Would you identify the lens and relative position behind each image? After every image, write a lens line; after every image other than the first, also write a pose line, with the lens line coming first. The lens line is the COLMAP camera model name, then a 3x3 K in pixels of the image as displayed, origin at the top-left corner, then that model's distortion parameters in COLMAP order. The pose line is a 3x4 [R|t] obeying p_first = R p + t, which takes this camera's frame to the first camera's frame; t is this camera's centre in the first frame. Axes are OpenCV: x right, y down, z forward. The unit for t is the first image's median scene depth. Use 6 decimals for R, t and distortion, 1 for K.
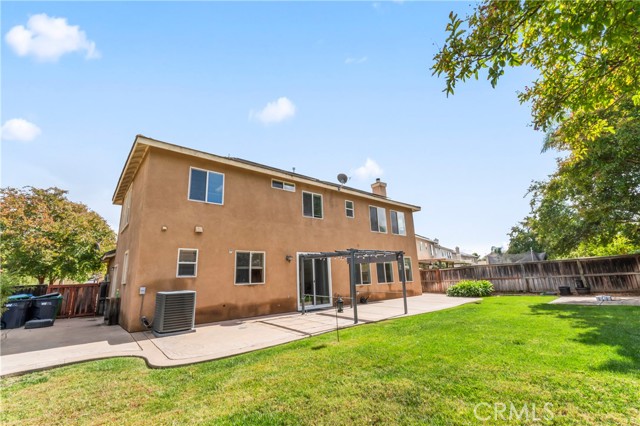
lens RADIAL K [[281.4, 0, 317.1], [0, 281.4, 211.4], [0, 0, 1]] dist [0.001968, -0.000070]
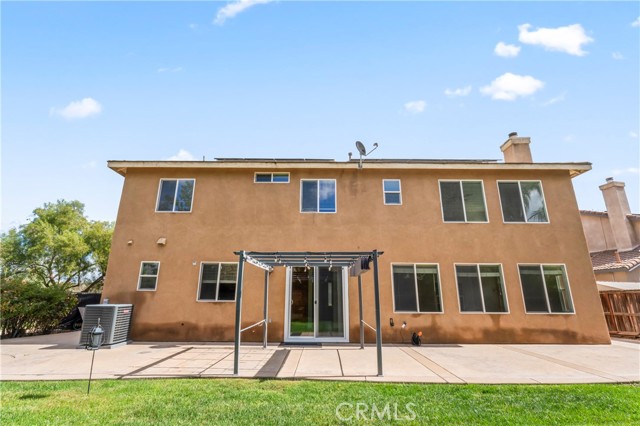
lens RADIAL K [[302.4, 0, 319.6], [0, 302.4, 211.8], [0, 0, 1]] dist [-0.008371, 0.000895]
pose [[0.758199, -0.138799, -0.637079, 0.546602], [0.118170, 0.990150, -0.075087, 0.088794], [0.641226, -0.018353, 0.767133, 0.463735]]
